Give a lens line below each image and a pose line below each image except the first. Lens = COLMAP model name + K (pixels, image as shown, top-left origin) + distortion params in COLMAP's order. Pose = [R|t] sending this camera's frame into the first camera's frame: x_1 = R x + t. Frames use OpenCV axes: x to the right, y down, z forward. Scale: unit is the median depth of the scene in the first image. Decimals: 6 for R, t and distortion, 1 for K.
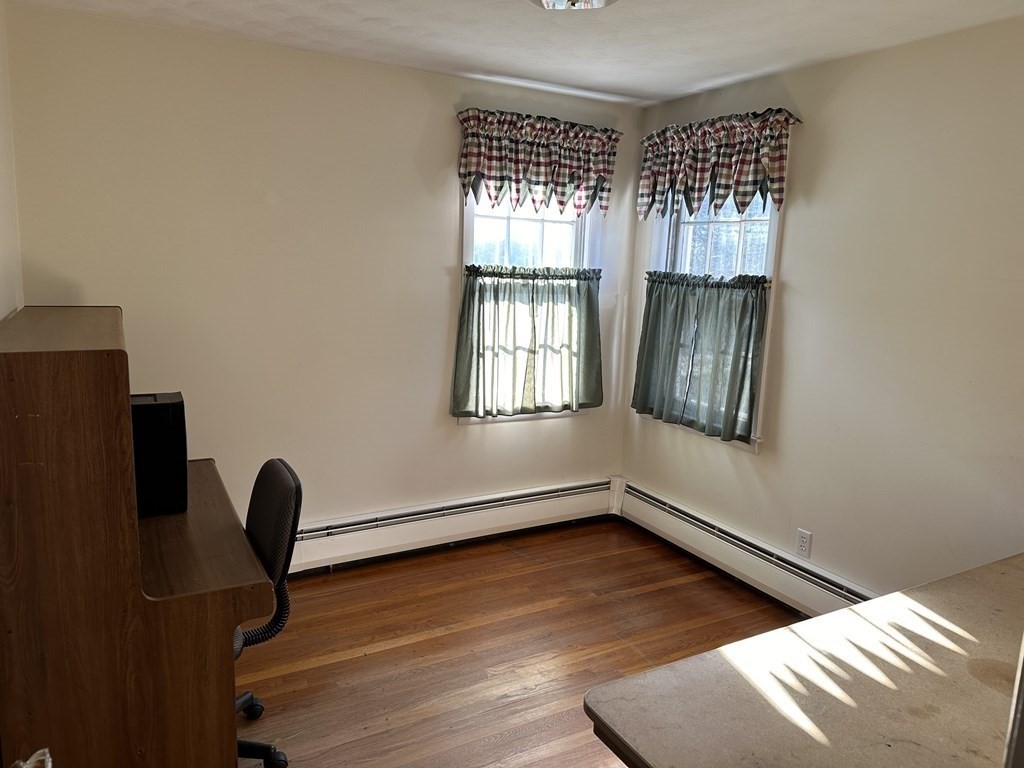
lens RADIAL K [[718.1, 0, 518.1], [0, 718.1, 376.9], [0, 0, 1]] dist [0.062529, -0.066045]
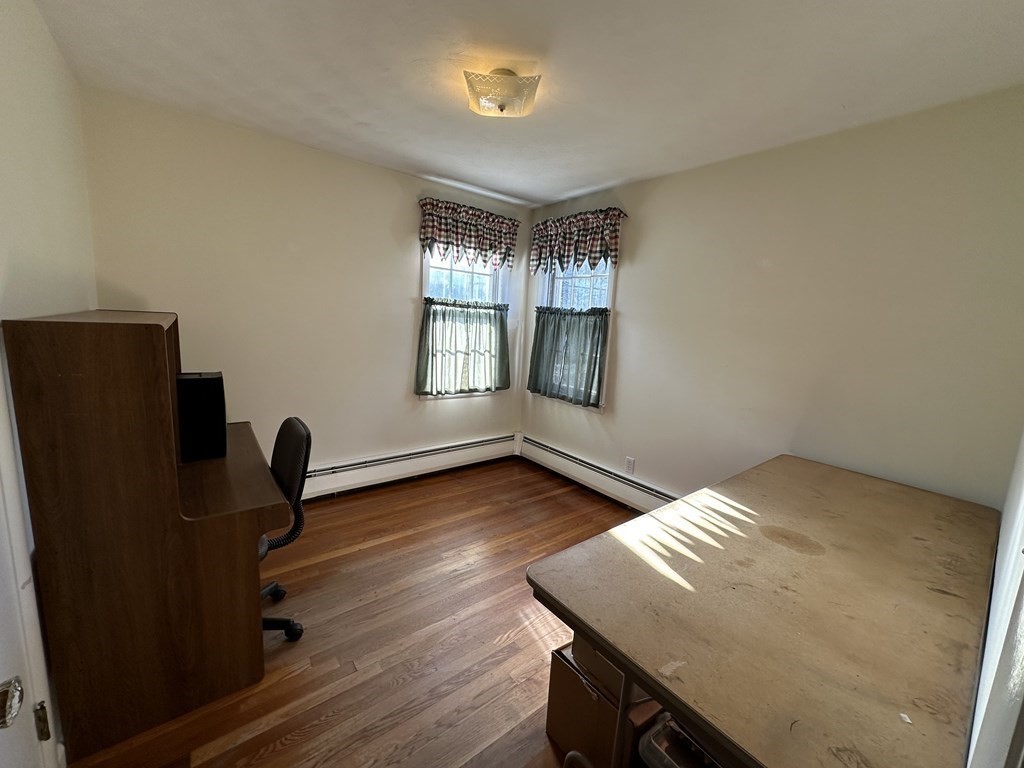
lens RADIAL K [[407.9, 0, 513.6], [0, 407.9, 382.9], [0, 0, 1]] dist [-0.002224, 0.000472]
pose [[0.987985, -0.007296, 0.154376, -0.020715], [0.007581, 0.999970, -0.001260, 0.035045], [-0.154363, 0.002415, 0.988011, 0.099838]]
